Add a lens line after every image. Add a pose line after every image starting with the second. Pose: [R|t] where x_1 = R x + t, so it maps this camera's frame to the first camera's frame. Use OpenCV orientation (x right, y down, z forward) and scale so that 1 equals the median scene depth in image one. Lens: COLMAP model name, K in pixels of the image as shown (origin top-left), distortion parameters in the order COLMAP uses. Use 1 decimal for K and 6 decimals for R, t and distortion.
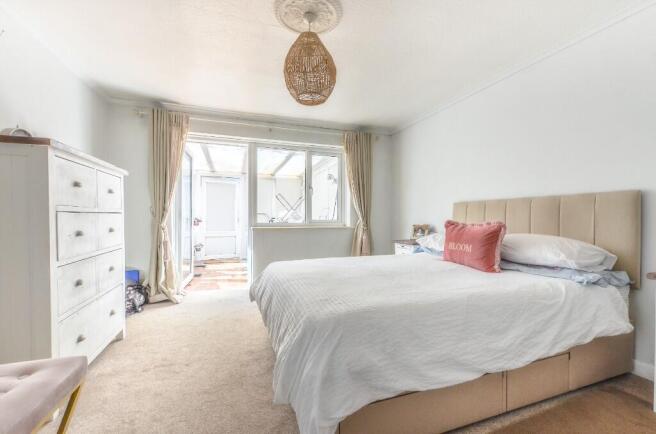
lens RADIAL K [[285.9, 0, 329.7], [0, 285.9, 218.8], [0, 0, 1]] dist [0.000217, -0.003448]
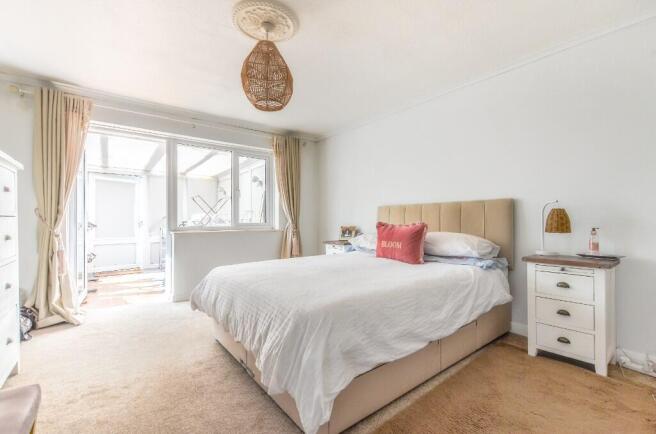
lens RADIAL K [[285.9, 0, 333.7], [0, 285.9, 219.4], [0, 0, 1]] dist [0.000217, -0.003448]
pose [[0.950138, -0.006406, 0.311763, -0.136301], [0.008882, 0.999939, -0.006522, 0.001227], [-0.311702, 0.008966, 0.950138, -0.041598]]
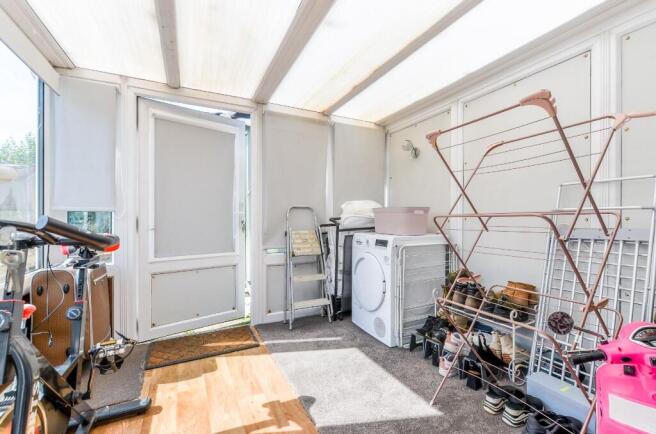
lens RADIAL K [[285.9, 0, 329.0], [0, 285.9, 216.9], [0, 0, 1]] dist [0.000217, -0.003448]
pose [[0.994027, -0.004826, 0.109027, -1.126257], [0.004947, 0.999987, -0.000833, -0.023860], [-0.109022, 0.001367, 0.994038, 2.747146]]
